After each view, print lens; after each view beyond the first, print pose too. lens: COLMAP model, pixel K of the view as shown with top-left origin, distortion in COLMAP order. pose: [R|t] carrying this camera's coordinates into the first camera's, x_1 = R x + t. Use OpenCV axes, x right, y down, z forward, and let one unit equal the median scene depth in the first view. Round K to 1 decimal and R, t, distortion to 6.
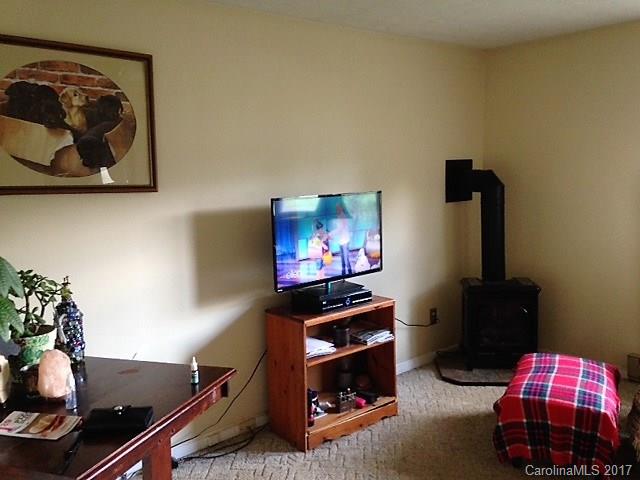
lens RADIAL K [[580.6, 0, 320.0], [0, 580.6, 240.0], [0, 0, 1]] dist [0.199143, -0.303393]
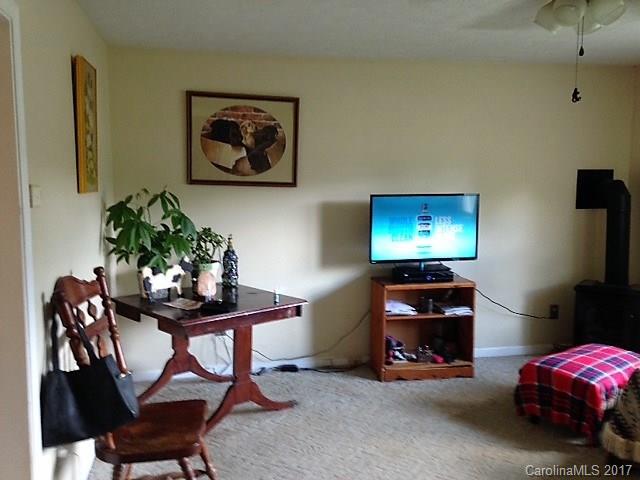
lens RADIAL K [[580.6, 0, 320.0], [0, 580.6, 240.0], [0, 0, 1]] dist [0.199143, -0.303393]
pose [[0.873236, 0.076580, -0.481242, 0.499026], [-0.083949, 0.996451, 0.006236, 0.038550], [0.480012, 0.034955, 0.876565, -0.273852]]
